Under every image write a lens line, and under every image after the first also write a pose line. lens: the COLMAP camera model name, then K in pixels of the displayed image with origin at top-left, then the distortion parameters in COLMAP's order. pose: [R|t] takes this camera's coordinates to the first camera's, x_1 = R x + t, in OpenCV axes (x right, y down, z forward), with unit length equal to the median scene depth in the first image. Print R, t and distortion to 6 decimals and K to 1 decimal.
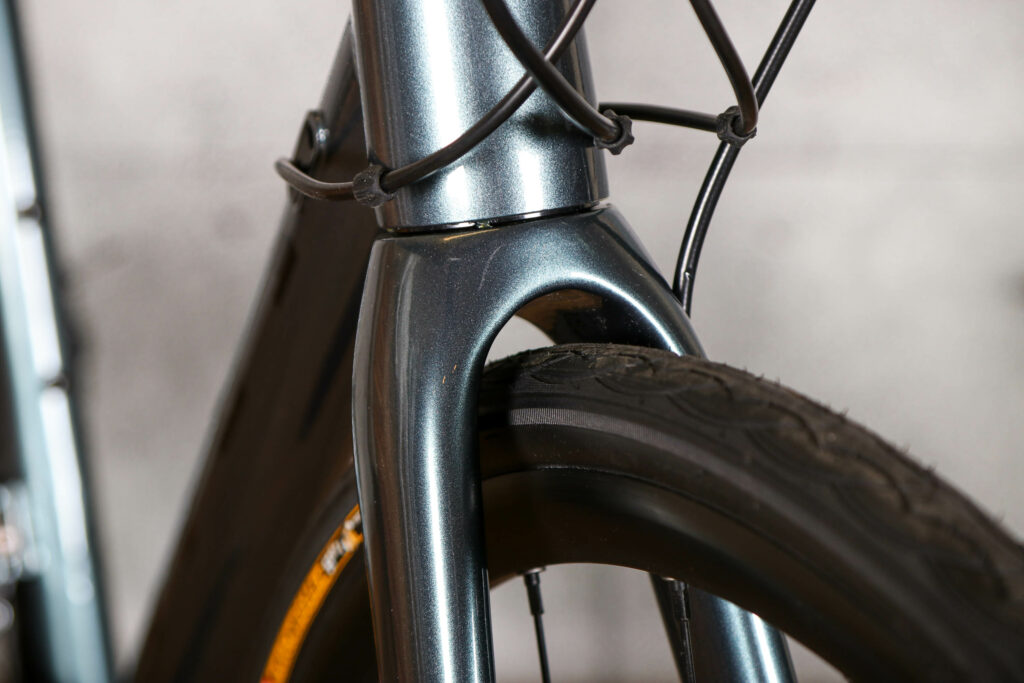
lens RADIAL K [[3371.2, 0, 512.0], [0, 3371.2, 341.5], [0, 0, 1]] dist [0.465273, 0.552432]
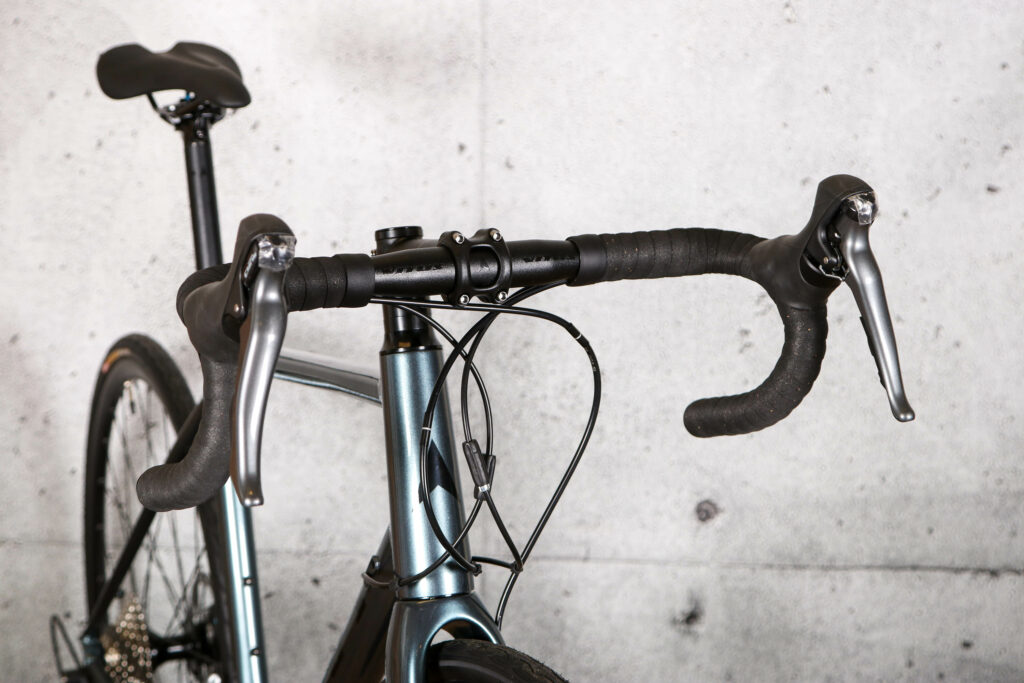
lens RADIAL K [[2157.3, 0, 512.0], [0, 2157.3, 341.5], [0, 0, 1]] dist [0.105124, 0.251109]
pose [[0.999201, 0.030659, 0.025634, 0.006463], [-0.026835, 0.990053, -0.138111, 0.003048], [-0.029614, 0.137313, 0.990085, -0.935524]]
